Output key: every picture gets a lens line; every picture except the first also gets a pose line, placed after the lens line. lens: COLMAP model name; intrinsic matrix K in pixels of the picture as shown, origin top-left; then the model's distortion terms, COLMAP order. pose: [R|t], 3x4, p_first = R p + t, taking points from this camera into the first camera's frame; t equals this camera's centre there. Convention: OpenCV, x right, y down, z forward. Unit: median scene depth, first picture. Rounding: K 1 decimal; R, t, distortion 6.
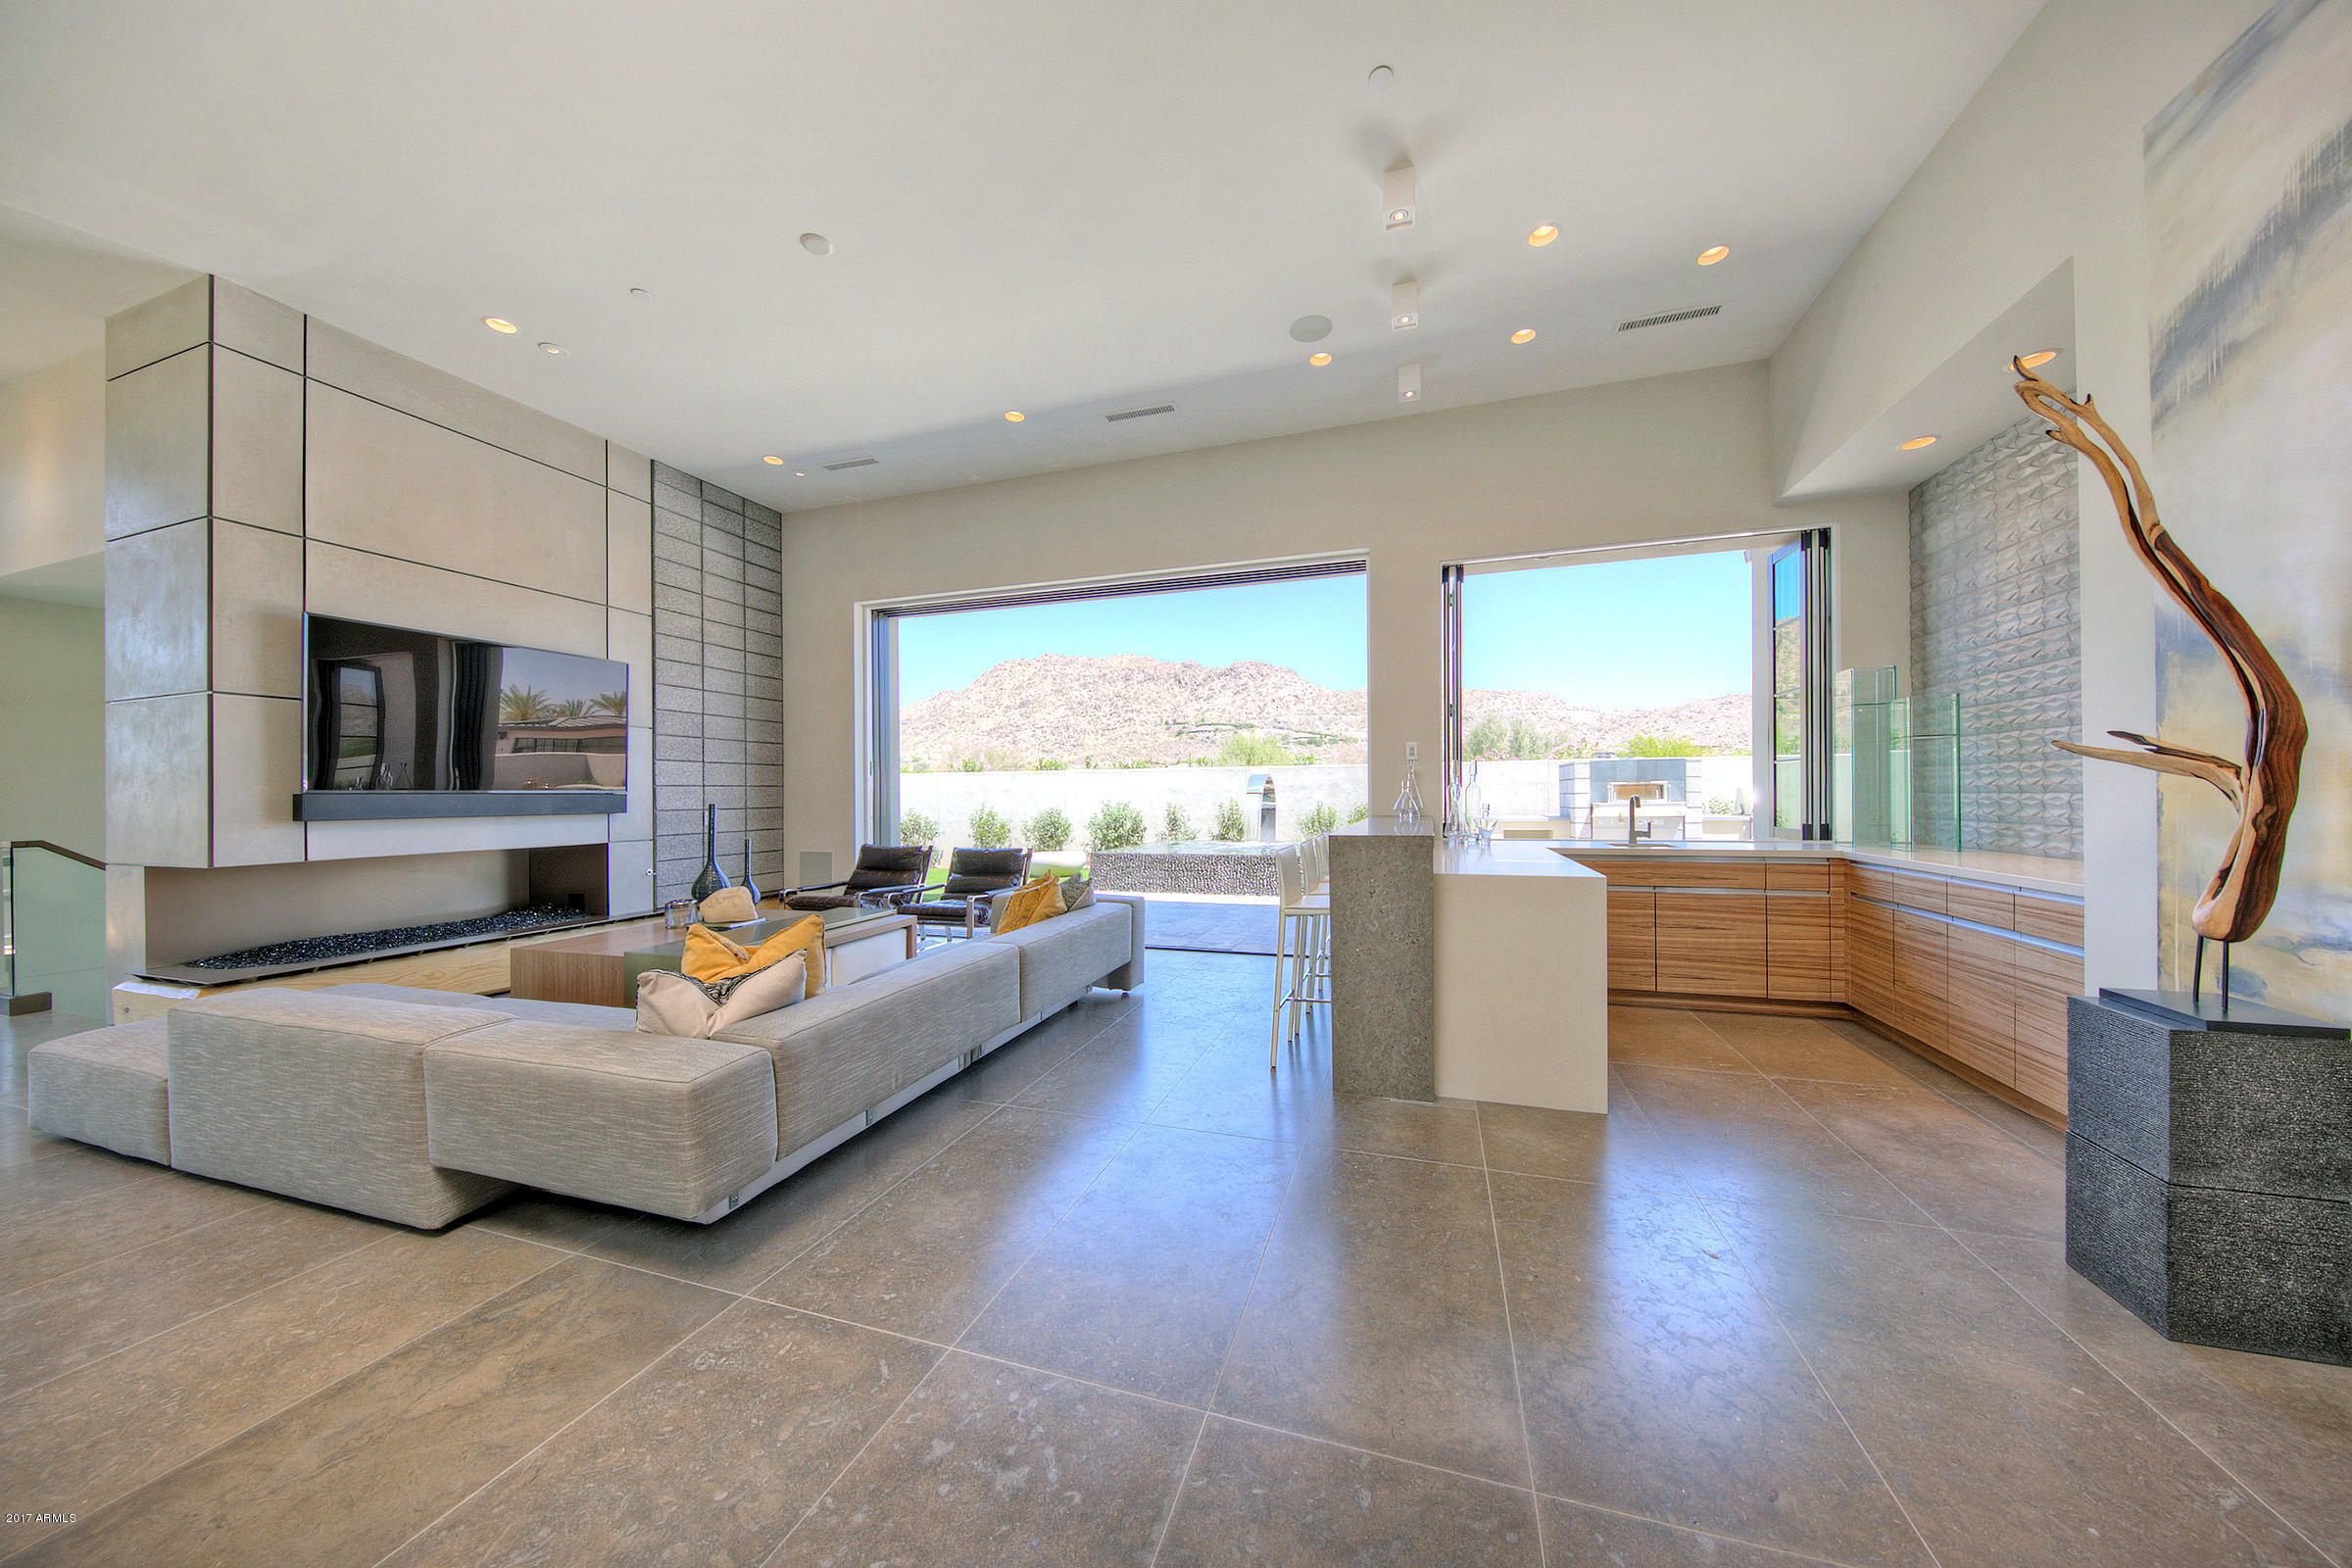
lens RADIAL K [[761.6, 0, 1184.1], [0, 761.6, 790.0], [0, 0, 1]] dist [-0.001266, -0.000248]
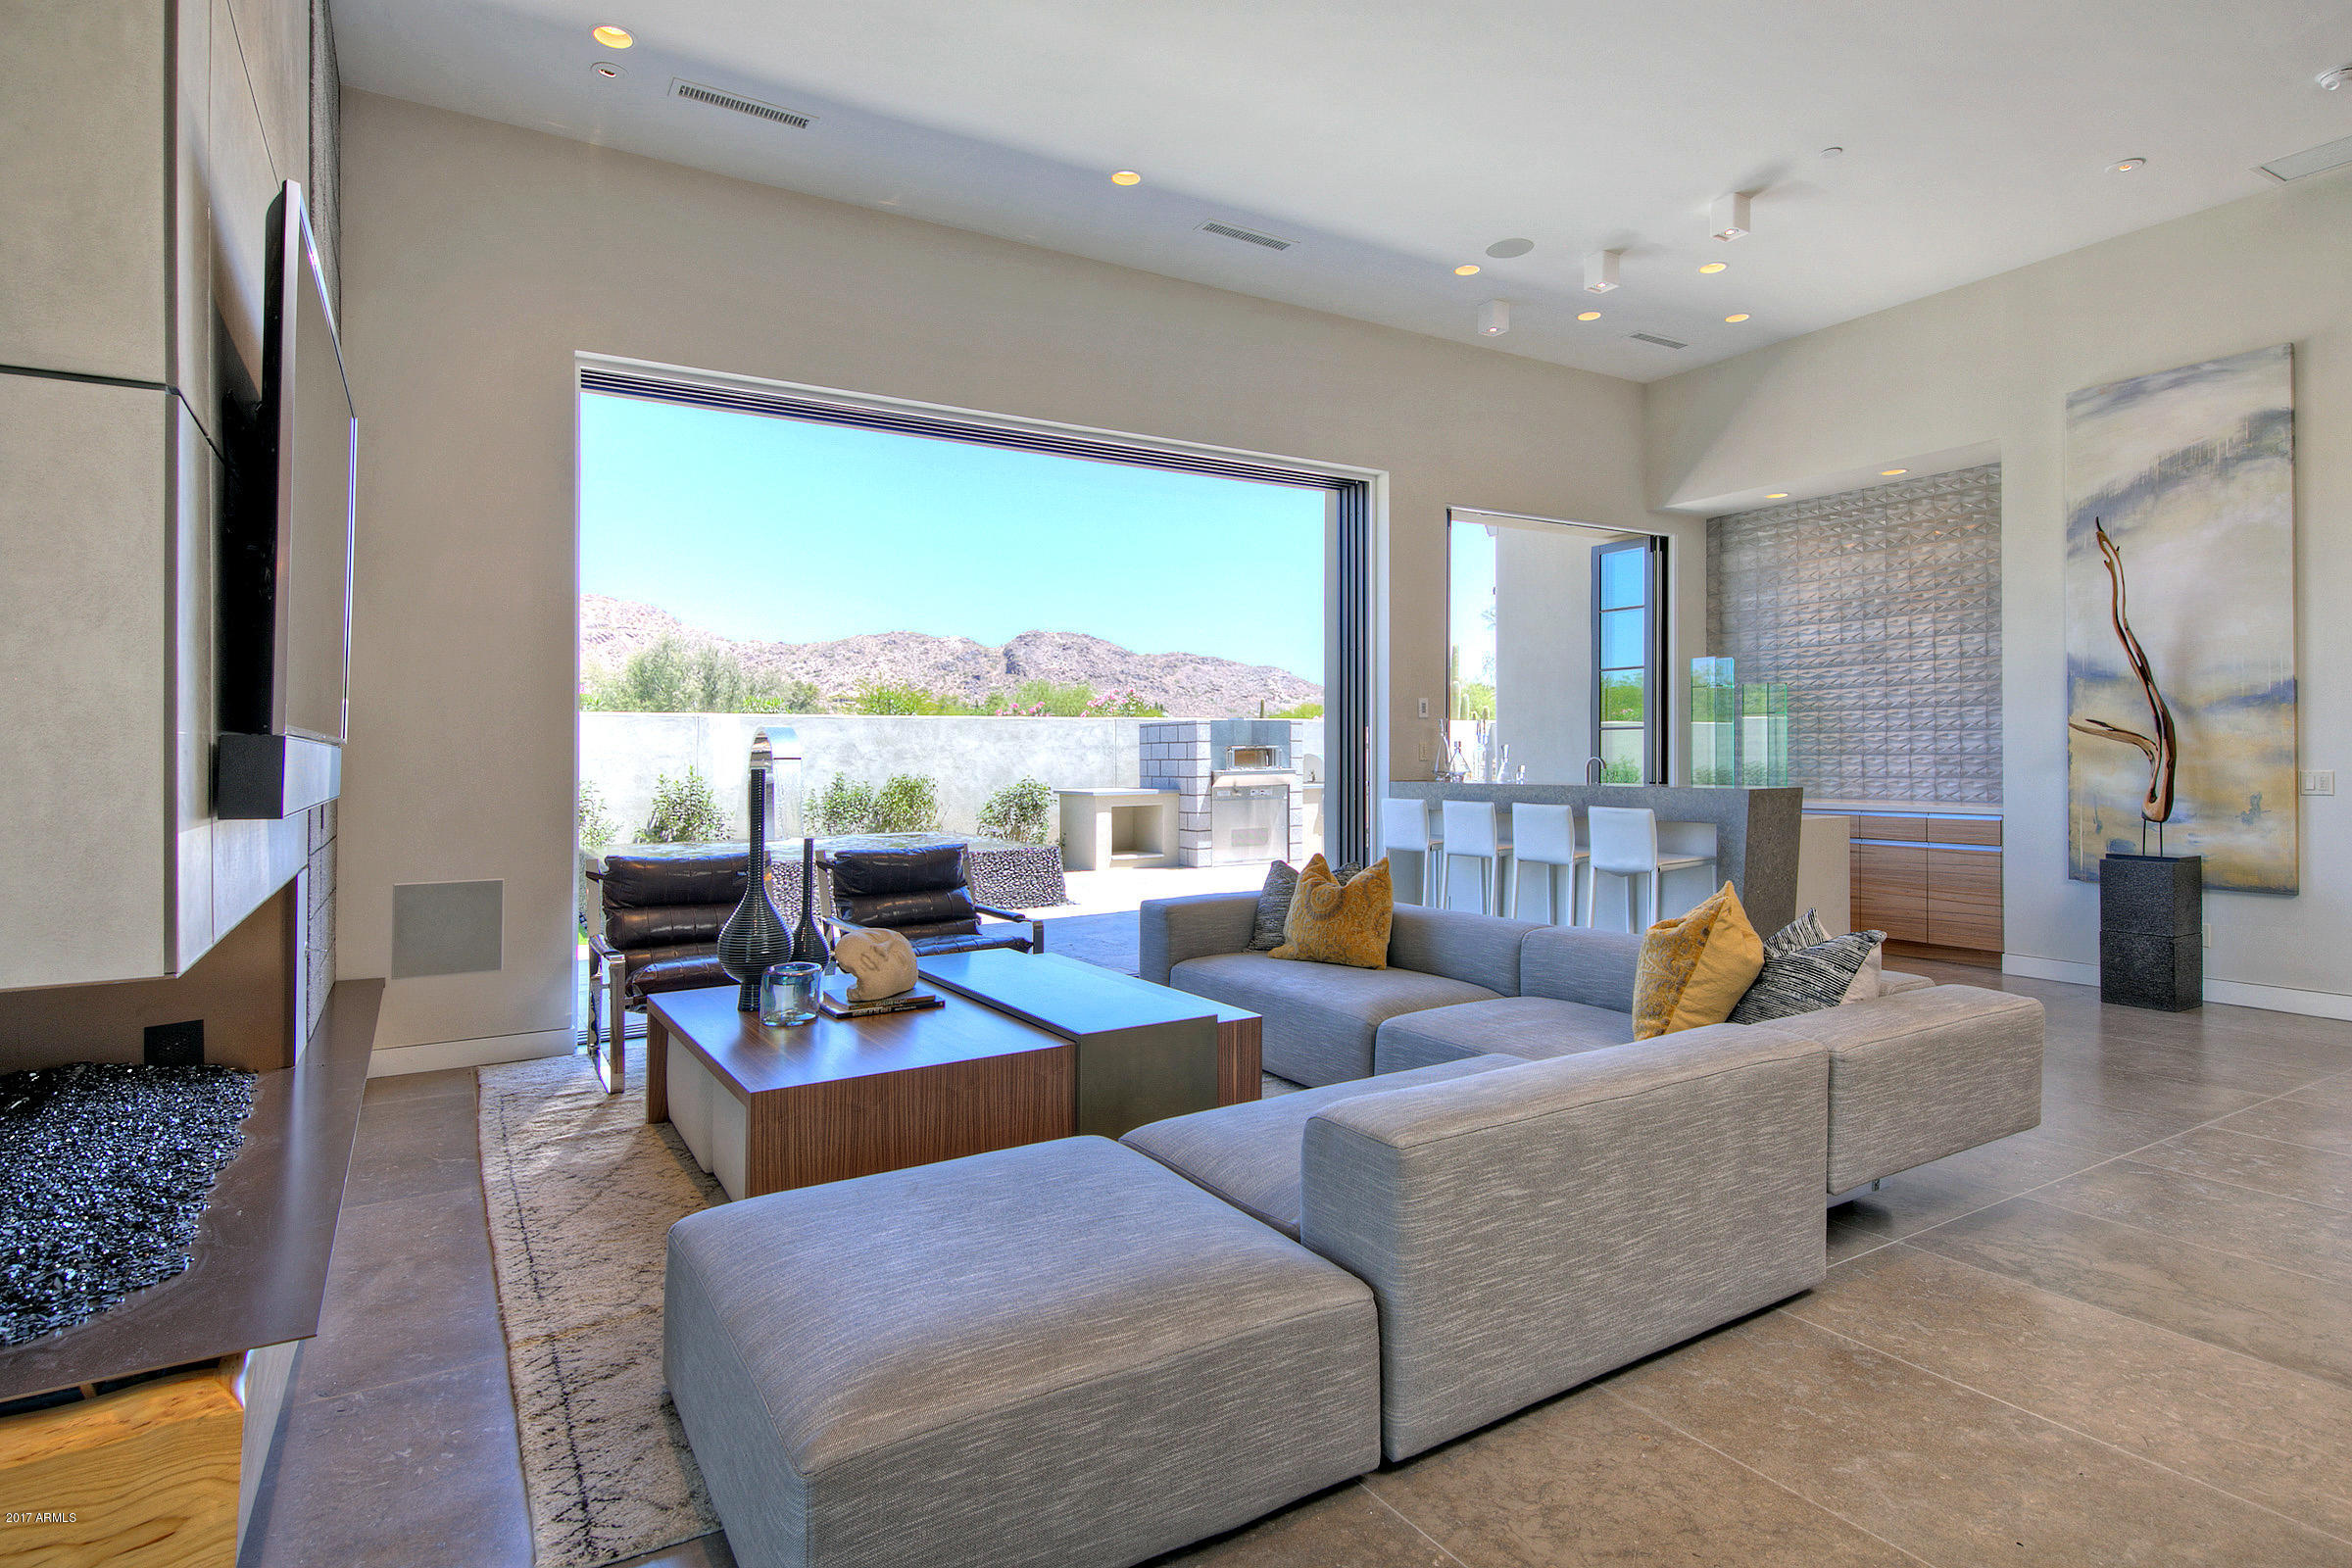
lens RADIAL K [[1232.9, 0, 1175.6], [0, 1232.9, 749.0], [0, 0, 1]] dist [0.016938, 0.000669]
pose [[0.652931, 0.009522, 0.757357, -1.337291], [-0.003357, 0.999948, -0.009678, 0.017248], [-0.757410, 0.003776, 0.652929, 0.359853]]
